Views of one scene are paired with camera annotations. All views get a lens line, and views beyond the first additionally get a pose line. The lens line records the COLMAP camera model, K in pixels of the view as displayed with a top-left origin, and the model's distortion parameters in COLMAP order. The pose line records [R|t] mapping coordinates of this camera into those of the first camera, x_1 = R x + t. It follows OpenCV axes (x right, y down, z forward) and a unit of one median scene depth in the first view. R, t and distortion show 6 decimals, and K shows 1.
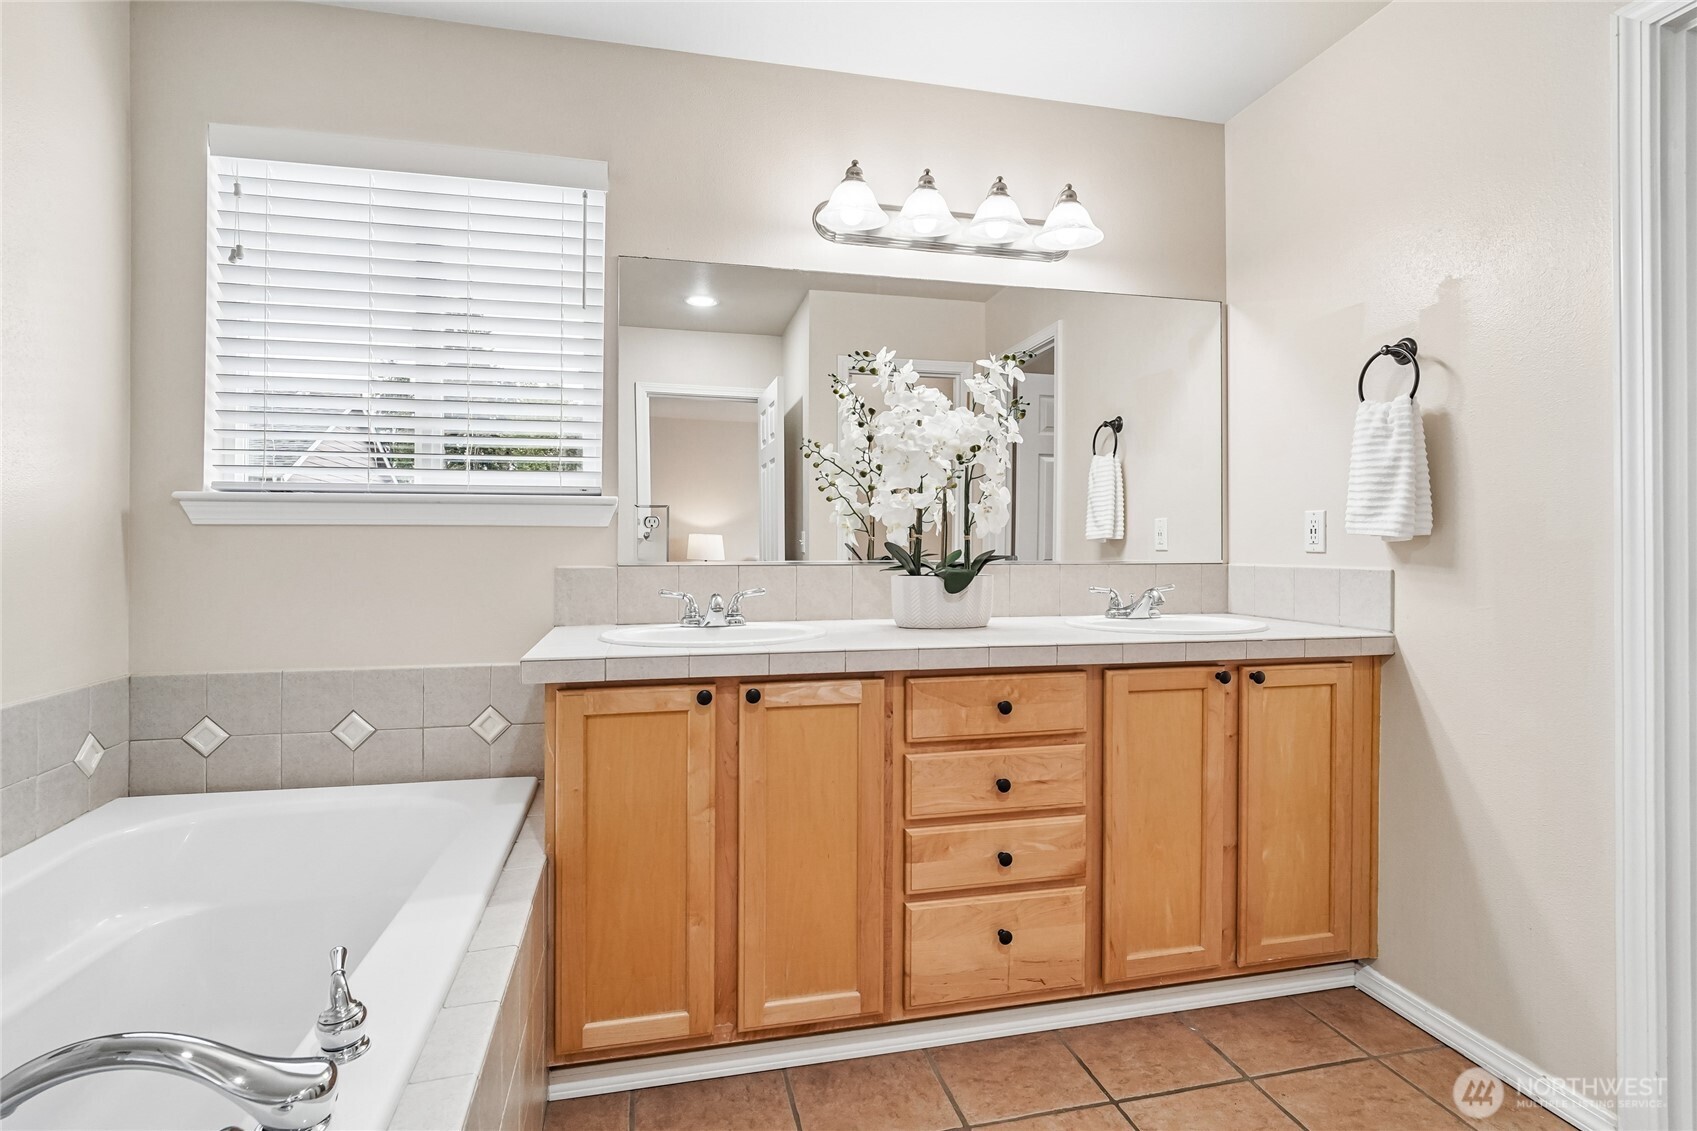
lens RADIAL K [[803.5, 0, 843.4], [0, 803.5, 557.1], [0, 0, 1]] dist [-0.008106, 0.005056]
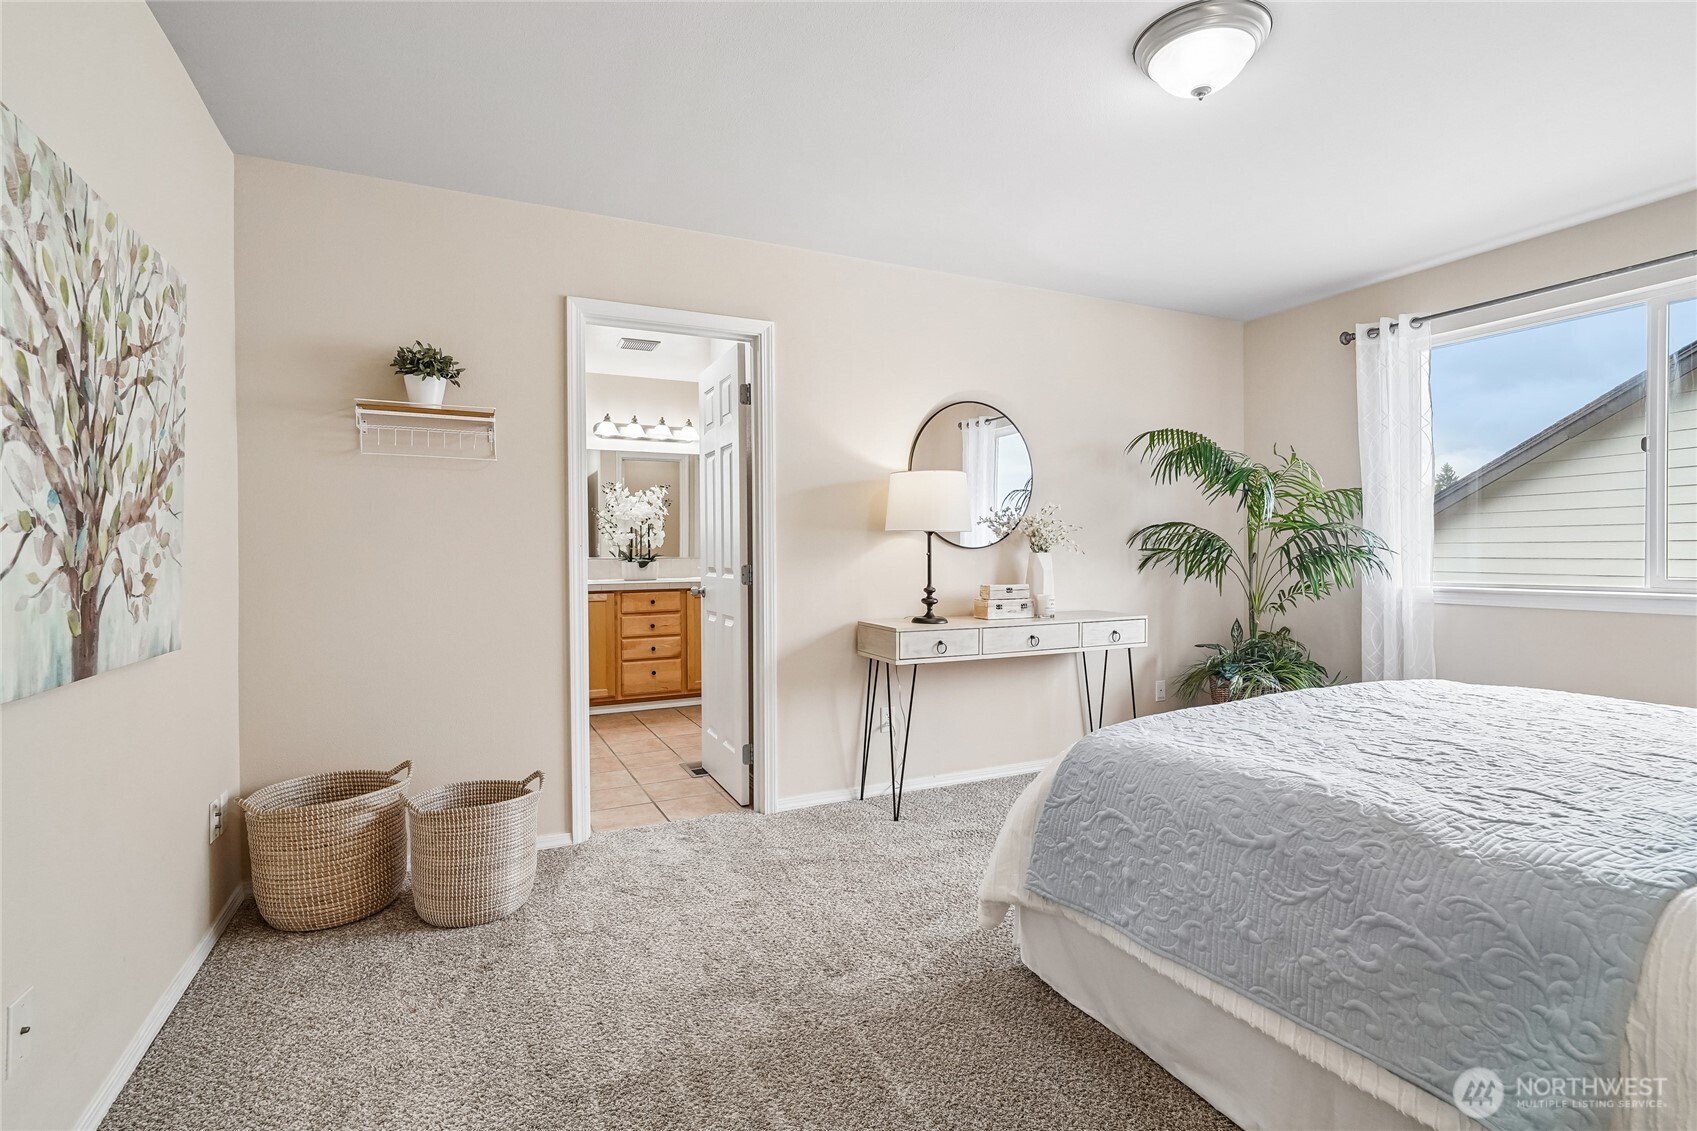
lens RADIAL K [[803.5, 0, 778.3], [0, 803.5, 566.9], [0, 0, 1]] dist [-0.008106, 0.005056]
pose [[0.990724, -0.007518, 0.135684, 0.257437], [0.005716, 0.999890, 0.013671, 0.005361], [-0.135772, -0.012769, 0.990658, -2.210091]]
